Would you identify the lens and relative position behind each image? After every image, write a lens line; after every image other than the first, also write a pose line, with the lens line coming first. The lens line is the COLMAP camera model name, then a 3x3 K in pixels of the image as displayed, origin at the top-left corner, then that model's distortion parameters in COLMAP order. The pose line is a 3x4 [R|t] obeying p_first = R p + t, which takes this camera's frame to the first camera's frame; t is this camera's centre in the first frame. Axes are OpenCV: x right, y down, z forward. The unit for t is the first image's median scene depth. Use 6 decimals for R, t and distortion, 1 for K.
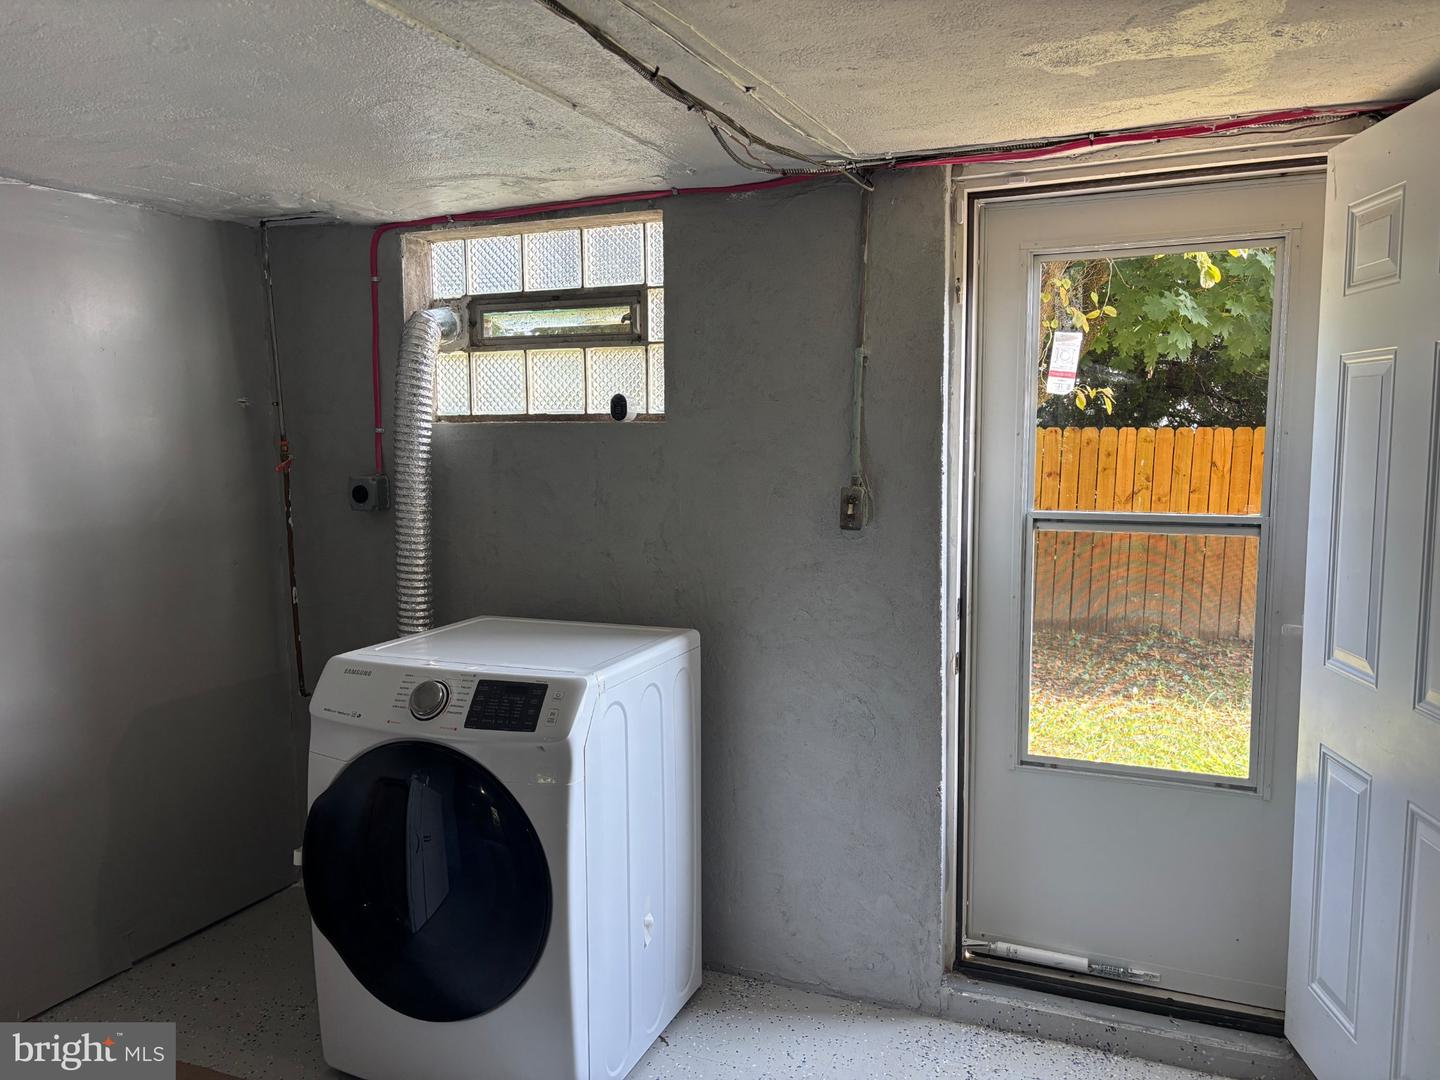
lens RADIAL K [[1080.3, 0, 723.2], [0, 1080.3, 545.5], [0, 0, 1]] dist [0.030938, -0.037145]
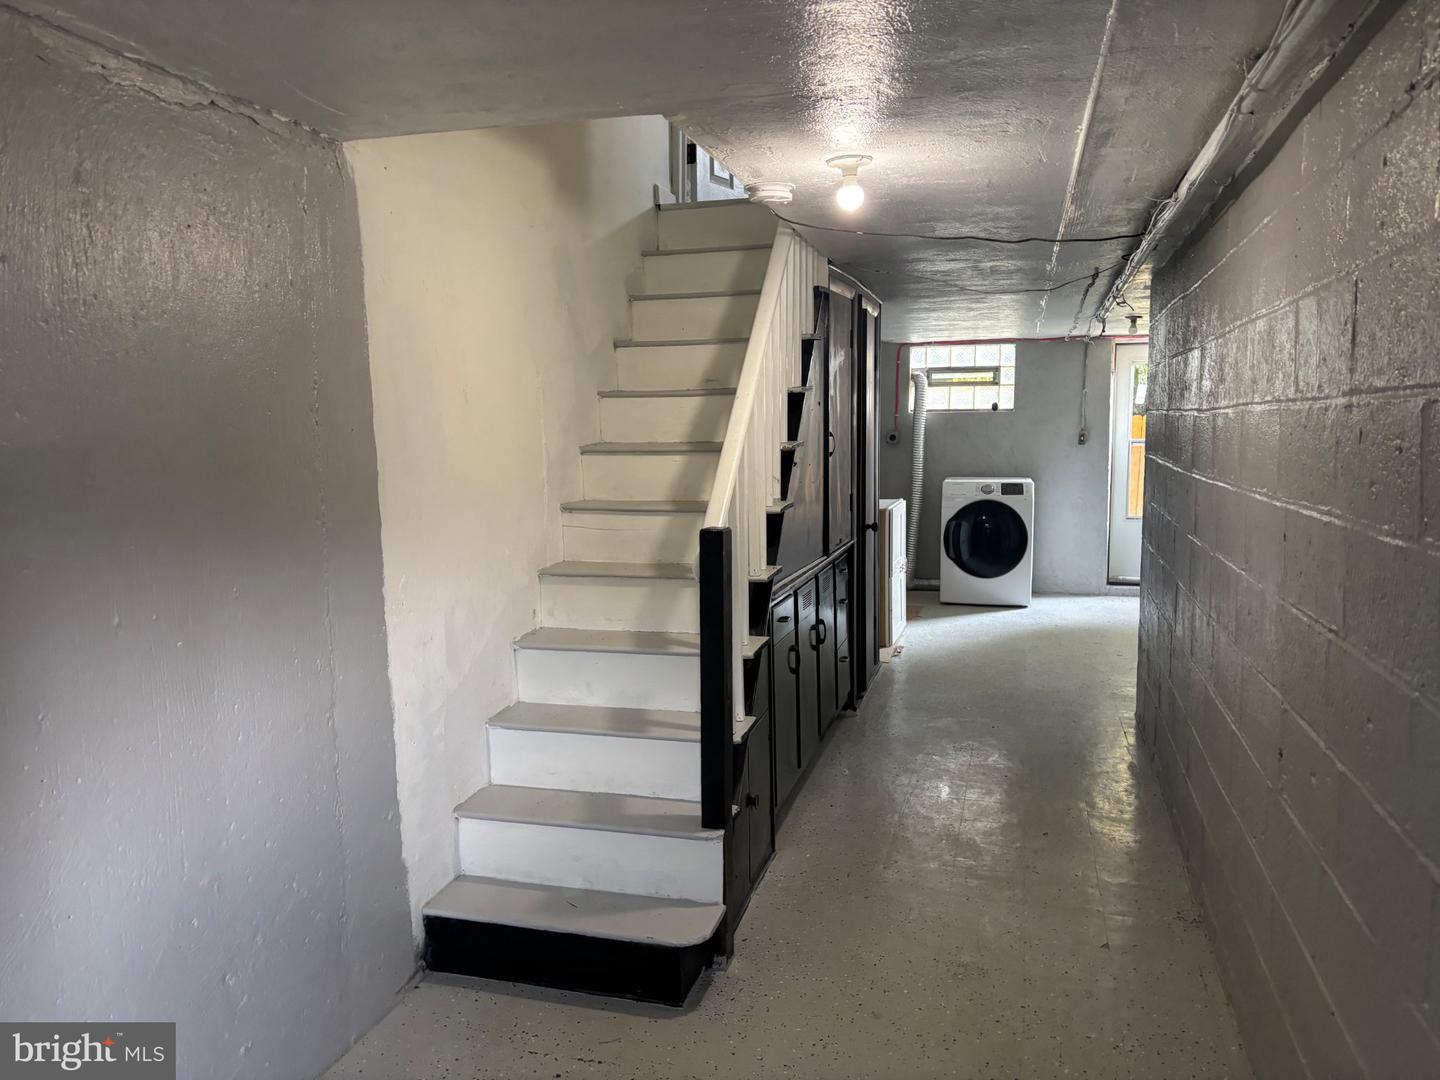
lens RADIAL K [[1080.3, 0, 717.9], [0, 1080.3, 539.9], [0, 0, 1]] dist [0.030938, -0.037145]
pose [[0.991391, -0.016714, 0.129865, -1.274101], [0.015978, 0.999850, 0.006708, 0.213359], [-0.129958, -0.004575, 0.991509, -1.917655]]
